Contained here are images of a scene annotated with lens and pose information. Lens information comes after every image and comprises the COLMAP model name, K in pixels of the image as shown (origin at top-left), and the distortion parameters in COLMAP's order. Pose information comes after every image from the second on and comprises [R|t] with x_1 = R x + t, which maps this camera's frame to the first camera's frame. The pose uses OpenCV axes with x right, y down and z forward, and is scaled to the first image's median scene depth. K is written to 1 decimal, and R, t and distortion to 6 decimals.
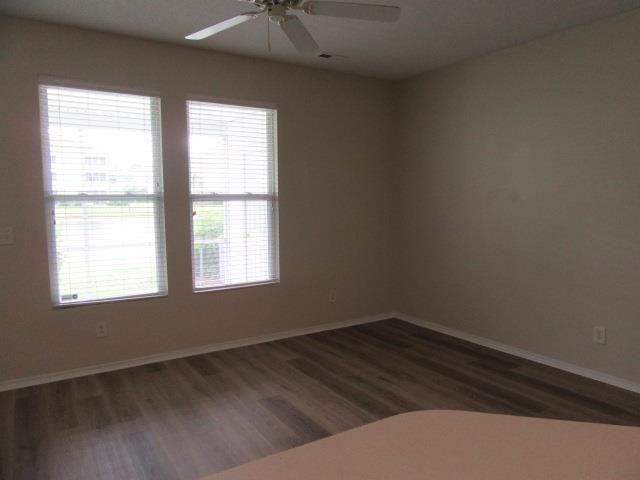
lens RADIAL K [[476.1, 0, 318.9], [0, 476.1, 239.1], [0, 0, 1]] dist [-0.011545, 0.009491]
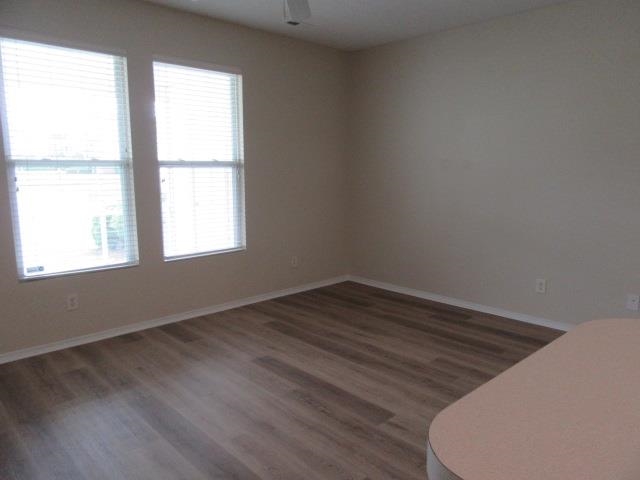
lens RADIAL K [[476.1, 0, 324.2], [0, 476.1, 243.5], [0, 0, 1]] dist [-0.011545, 0.009491]
pose [[0.980170, -0.021726, 0.196966, -0.141006], [0.006879, 0.997103, 0.075750, 0.003169], [-0.198041, -0.072893, 0.977479, -0.029319]]
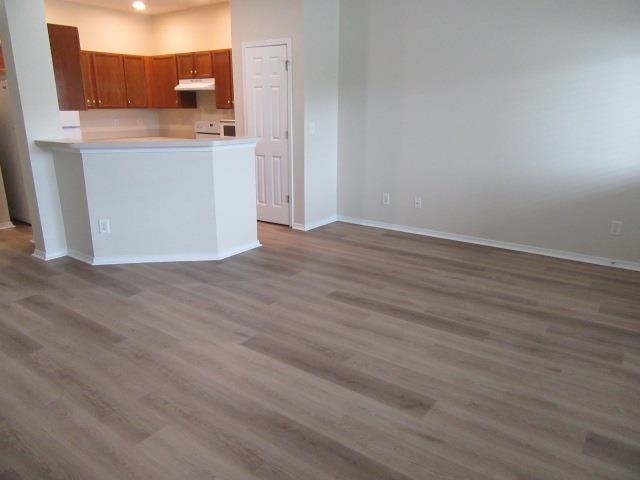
lens RADIAL K [[476.1, 0, 320.2], [0, 476.1, 239.6], [0, 0, 1]] dist [-0.011545, 0.009491]
pose [[-0.931500, 0.117026, -0.344401, 0.206687], [-0.013908, 0.934680, 0.355217, -0.110757], [0.363474, 0.335675, -0.869027, 1.225233]]
